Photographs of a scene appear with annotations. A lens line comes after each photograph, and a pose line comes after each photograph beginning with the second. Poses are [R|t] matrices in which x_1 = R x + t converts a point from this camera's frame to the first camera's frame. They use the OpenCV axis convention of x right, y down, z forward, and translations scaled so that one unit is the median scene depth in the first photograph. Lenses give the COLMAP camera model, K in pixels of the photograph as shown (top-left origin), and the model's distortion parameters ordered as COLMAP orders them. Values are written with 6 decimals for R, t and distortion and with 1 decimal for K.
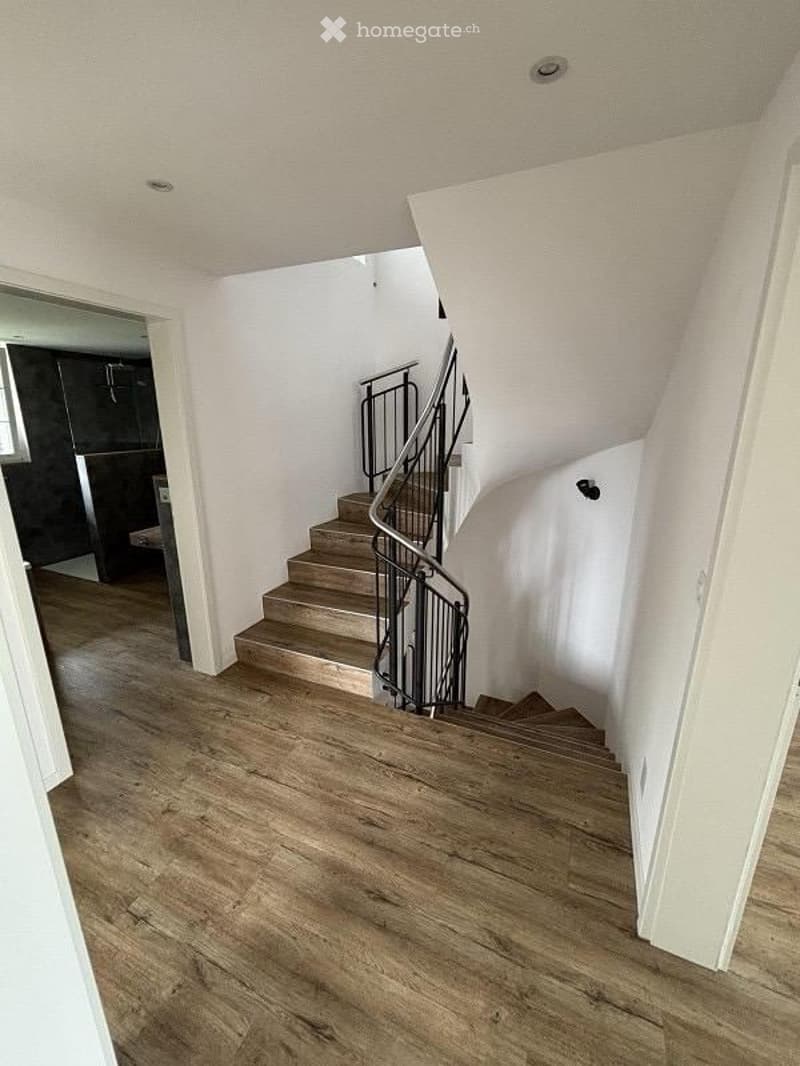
lens RADIAL K [[433.9, 0, 400.0], [0, 433.9, 533.0], [0, 0, 1]] dist [0.000624, -0.000103]
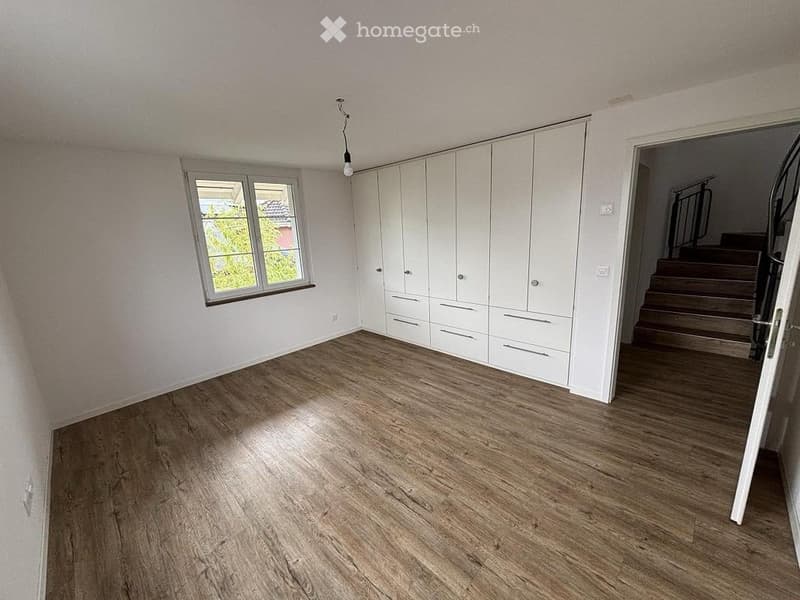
lens RADIAL K [[325.6, 0, 400.0], [0, 325.6, 300.0], [0, 0, 1]] dist [0.000624, -0.000103]
pose [[0.934644, 0.036072, -0.353751, -0.895387], [-0.046034, 0.998744, -0.019784, 0.208334], [0.352593, 0.034776, 0.935130, -0.774719]]
